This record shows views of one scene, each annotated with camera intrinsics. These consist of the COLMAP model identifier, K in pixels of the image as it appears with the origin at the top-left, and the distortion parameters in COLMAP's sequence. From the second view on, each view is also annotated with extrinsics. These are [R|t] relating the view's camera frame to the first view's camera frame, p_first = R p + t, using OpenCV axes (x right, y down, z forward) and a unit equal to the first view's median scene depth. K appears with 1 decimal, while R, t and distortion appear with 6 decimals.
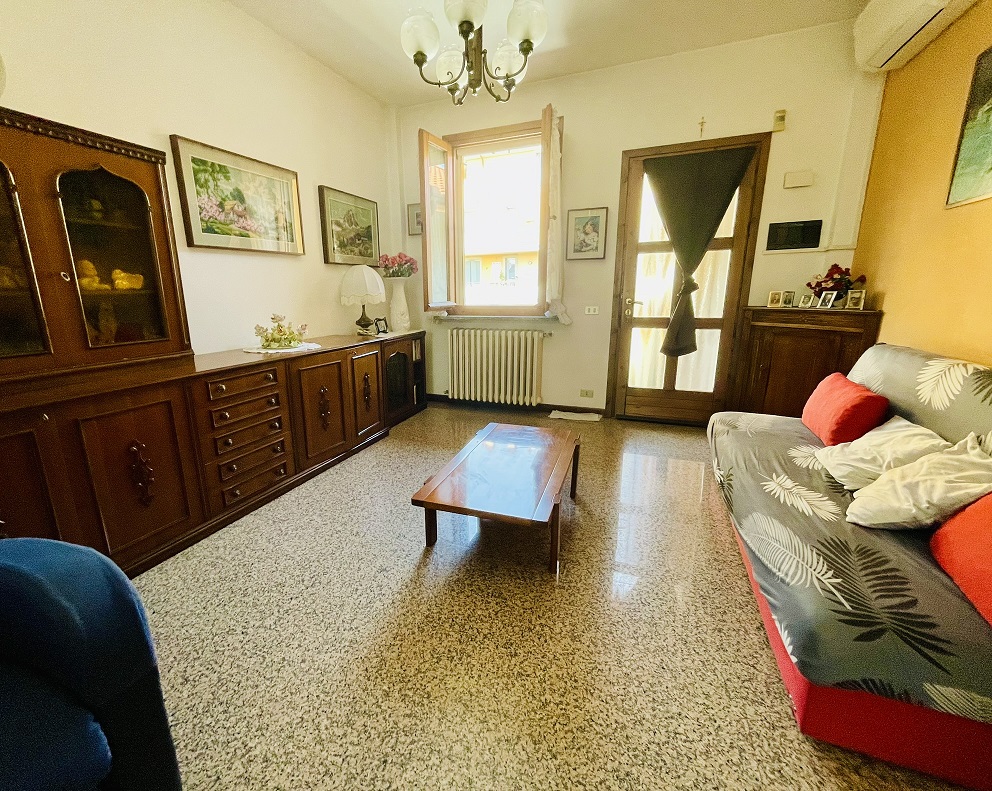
lens RADIAL K [[428.0, 0, 463.0], [0, 428.0, 393.8], [0, 0, 1]] dist [0.000125, -0.000012]
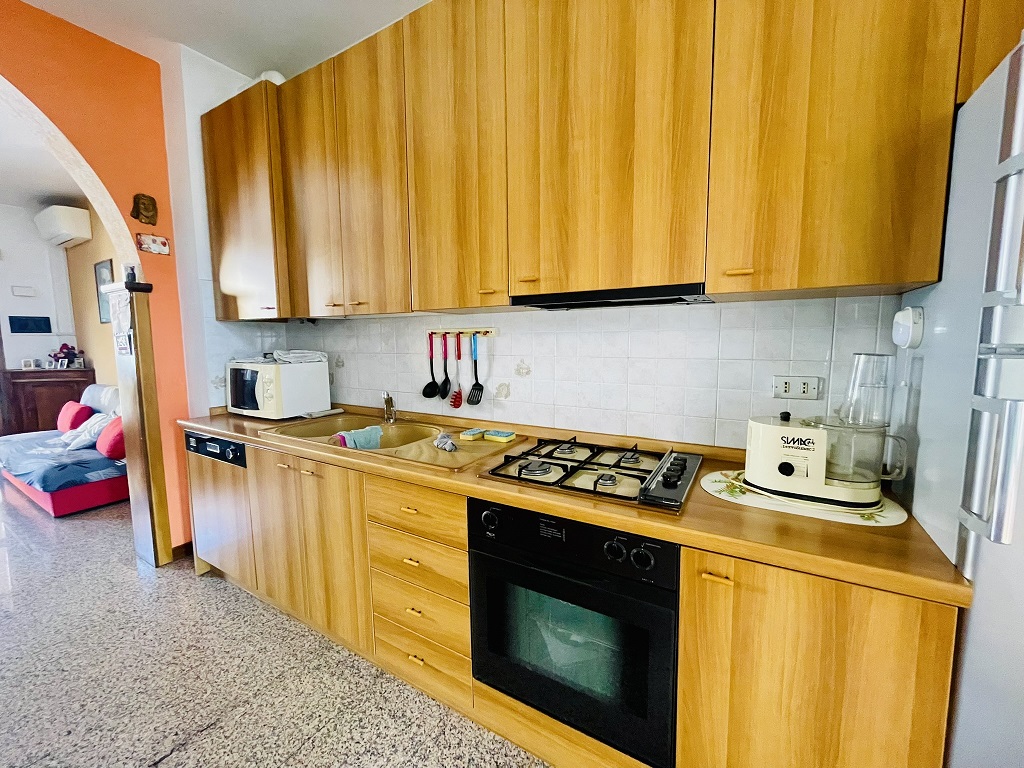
lens RADIAL K [[415.7, 0, 512.0], [0, 415.7, 384.0], [0, 0, 1]] dist [0.000357, -0.000451]
pose [[0.147954, -0.087542, 0.985112, -0.489357], [0.238701, 0.969788, 0.050330, 0.187074], [-0.959756, 0.227700, 0.164381, -0.898228]]
